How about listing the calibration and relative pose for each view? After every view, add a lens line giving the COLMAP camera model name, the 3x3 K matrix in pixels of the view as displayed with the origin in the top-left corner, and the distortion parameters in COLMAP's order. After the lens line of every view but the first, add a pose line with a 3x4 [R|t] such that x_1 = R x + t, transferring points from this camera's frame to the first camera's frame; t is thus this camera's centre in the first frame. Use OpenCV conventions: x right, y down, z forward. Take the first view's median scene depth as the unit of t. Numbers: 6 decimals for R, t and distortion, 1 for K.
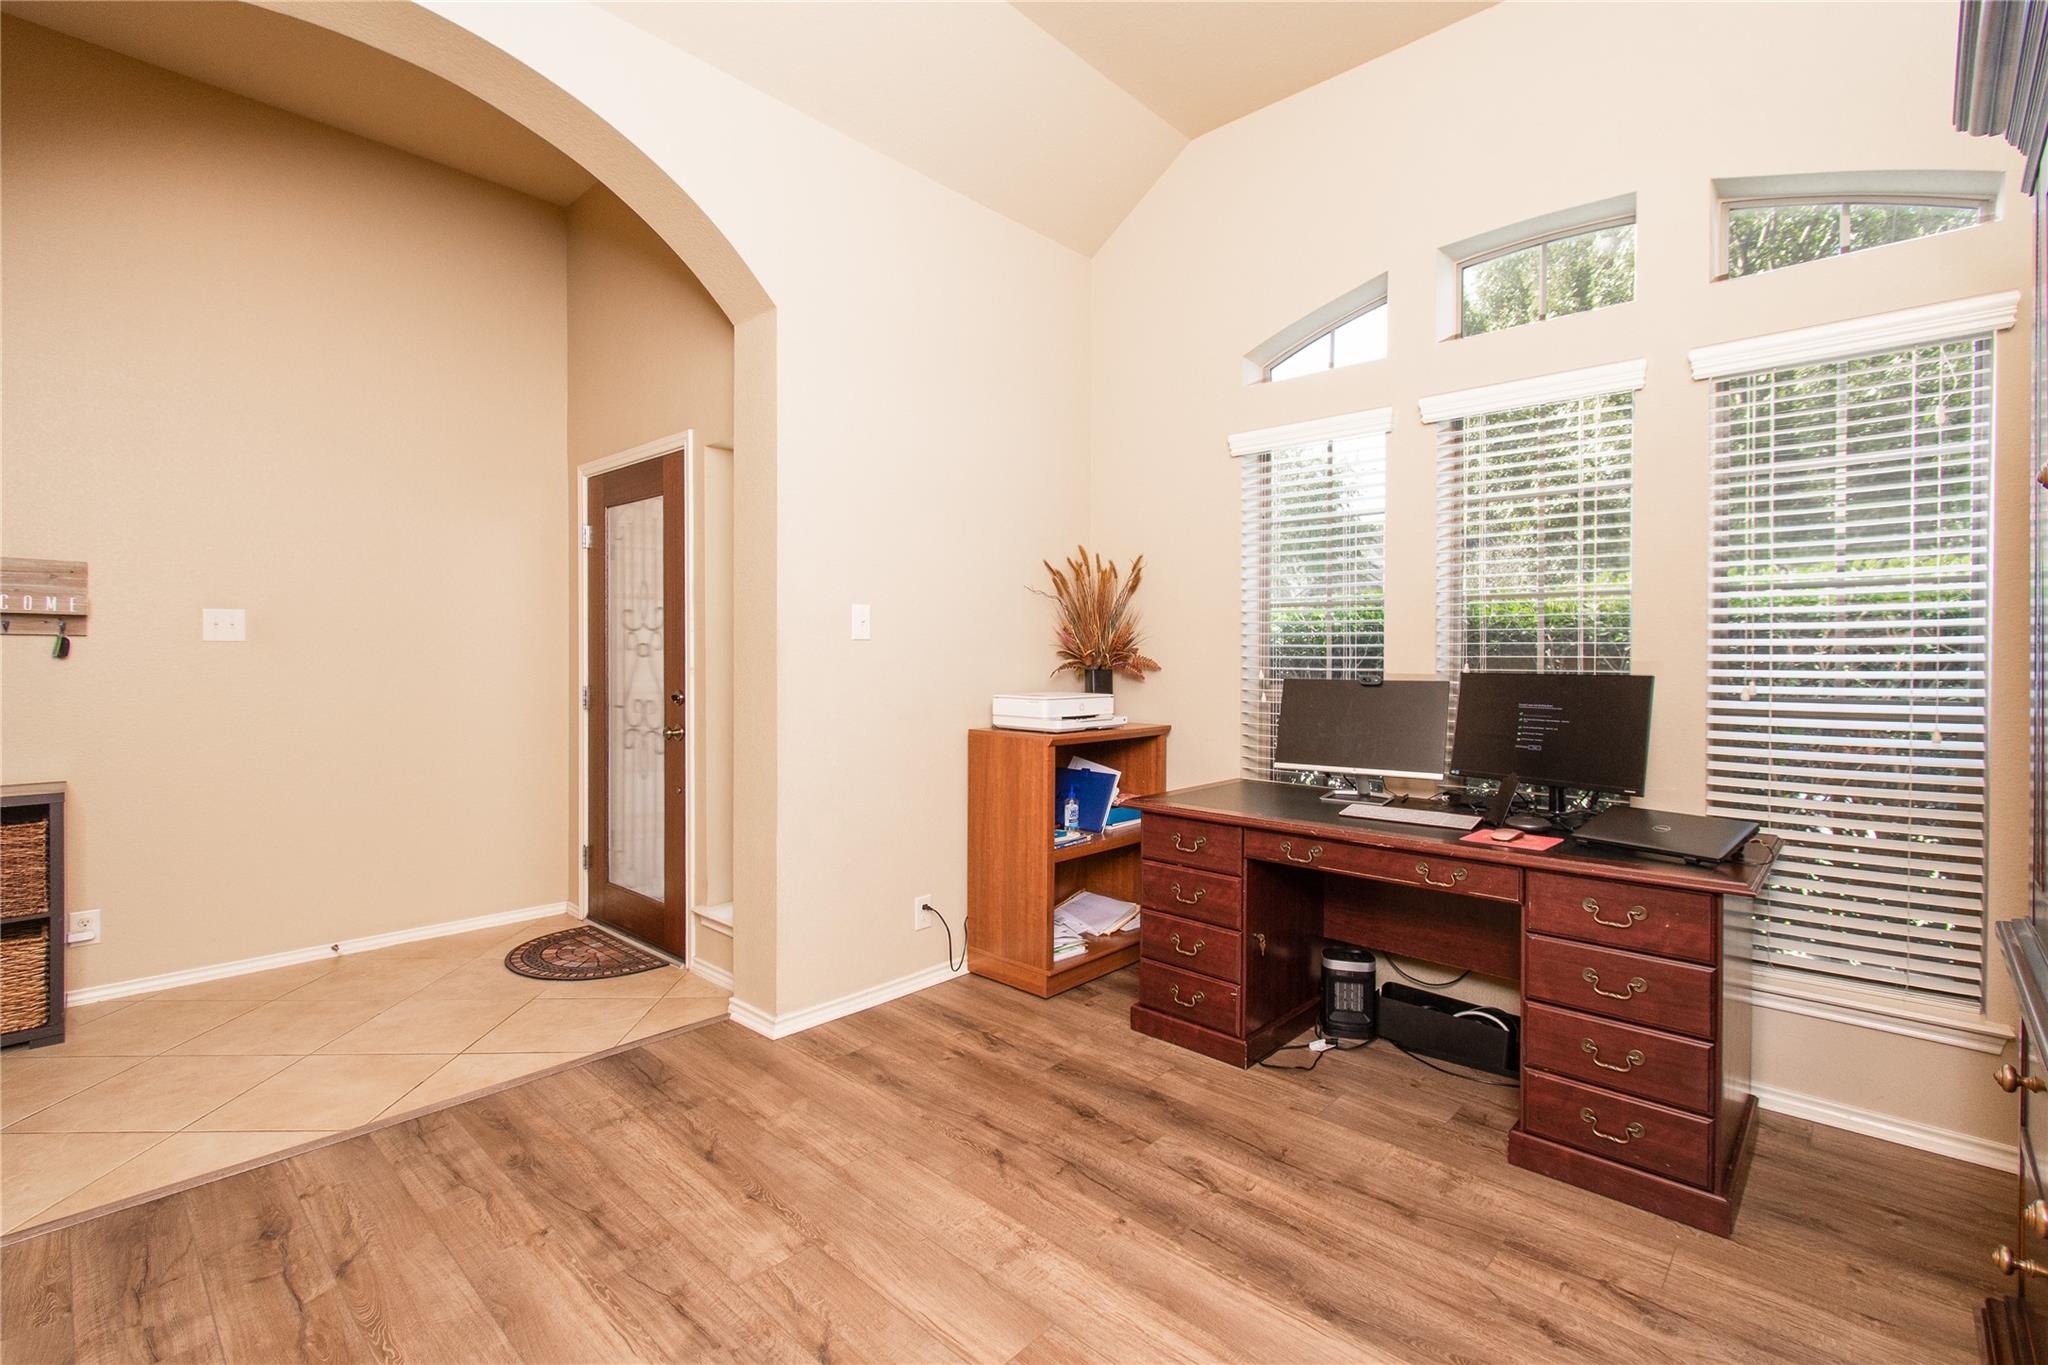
lens RADIAL K [[907.7, 0, 1029.0], [0, 907.7, 695.8], [0, 0, 1]] dist [0.002200, -0.000254]
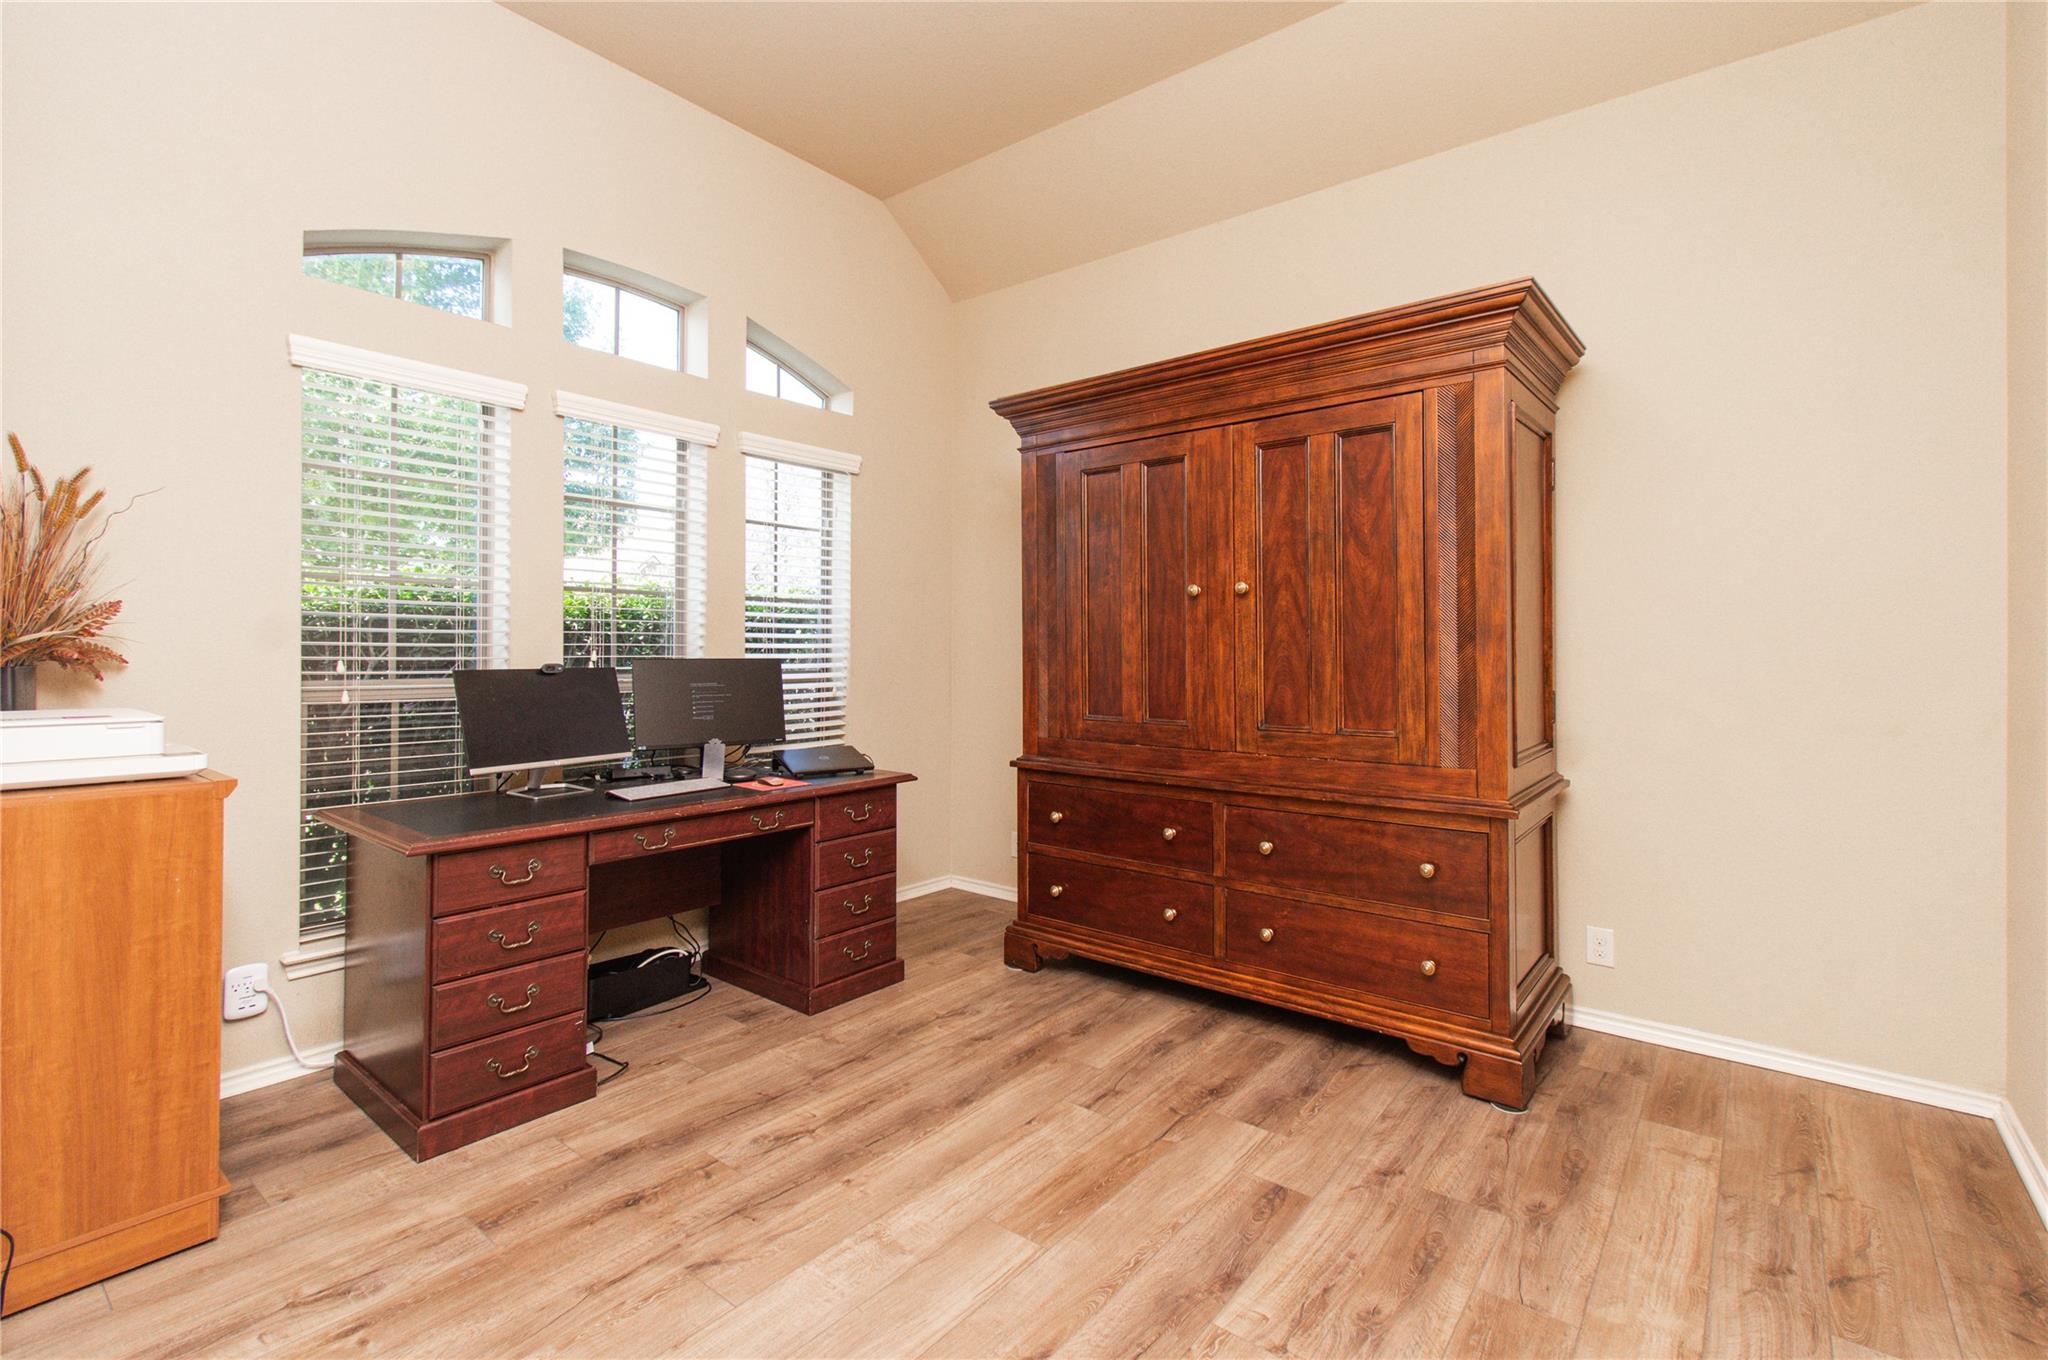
lens RADIAL K [[907.7, 0, 1029.0], [0, 907.7, 693.3], [0, 0, 1]] dist [0.002200, -0.000254]
pose [[-0.064090, -0.059561, 0.996165, -0.760621], [0.031873, 0.997586, 0.061697, -0.042388], [-0.997435, 0.035705, -0.062037, 0.674297]]
